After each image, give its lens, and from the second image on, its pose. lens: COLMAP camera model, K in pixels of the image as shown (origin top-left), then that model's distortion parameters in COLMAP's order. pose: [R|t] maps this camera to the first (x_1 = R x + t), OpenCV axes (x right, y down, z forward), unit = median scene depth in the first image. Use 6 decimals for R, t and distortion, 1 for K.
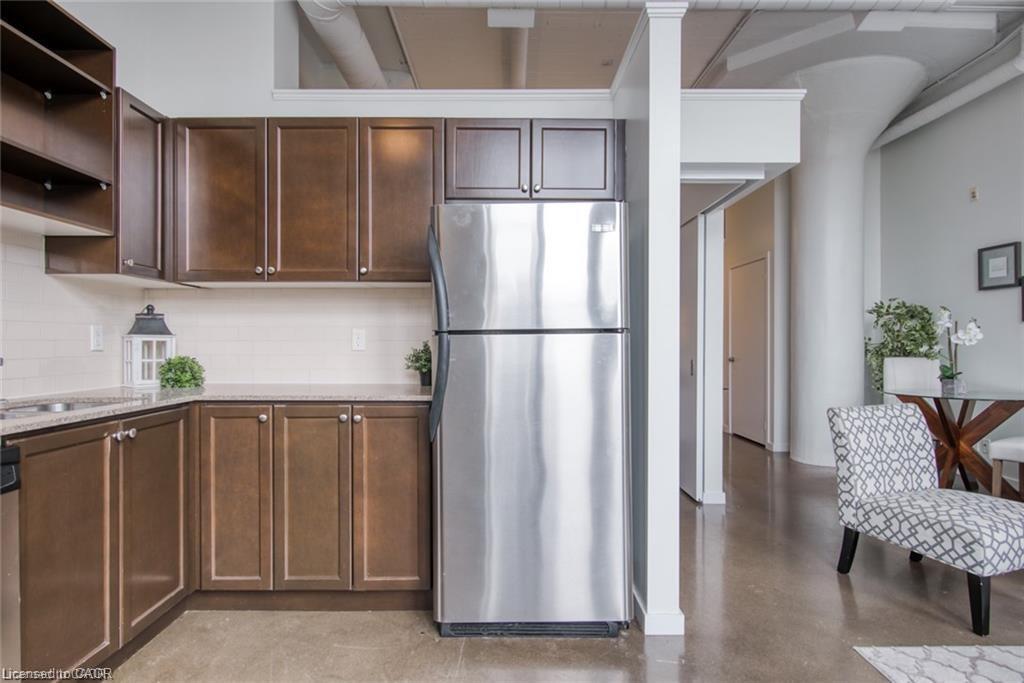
lens RADIAL K [[539.6, 0, 515.4], [0, 539.6, 342.8], [0, 0, 1]] dist [-0.002516, -0.000818]
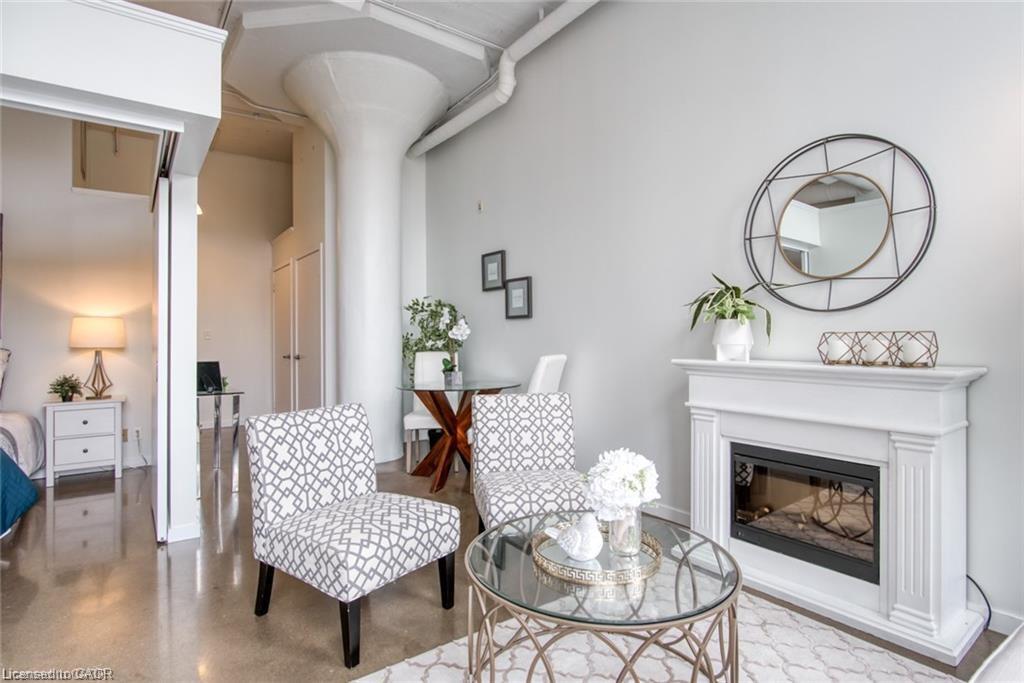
lens RADIAL K [[539.6, 0, 508.8], [0, 539.6, 333.0], [0, 0, 1]] dist [-0.002516, -0.000818]
pose [[0.808282, -0.001154, 0.588794, 0.440662], [0.007469, 0.999938, -0.008292, 0.000285], [-0.588748, 0.011100, 0.808241, 0.095586]]
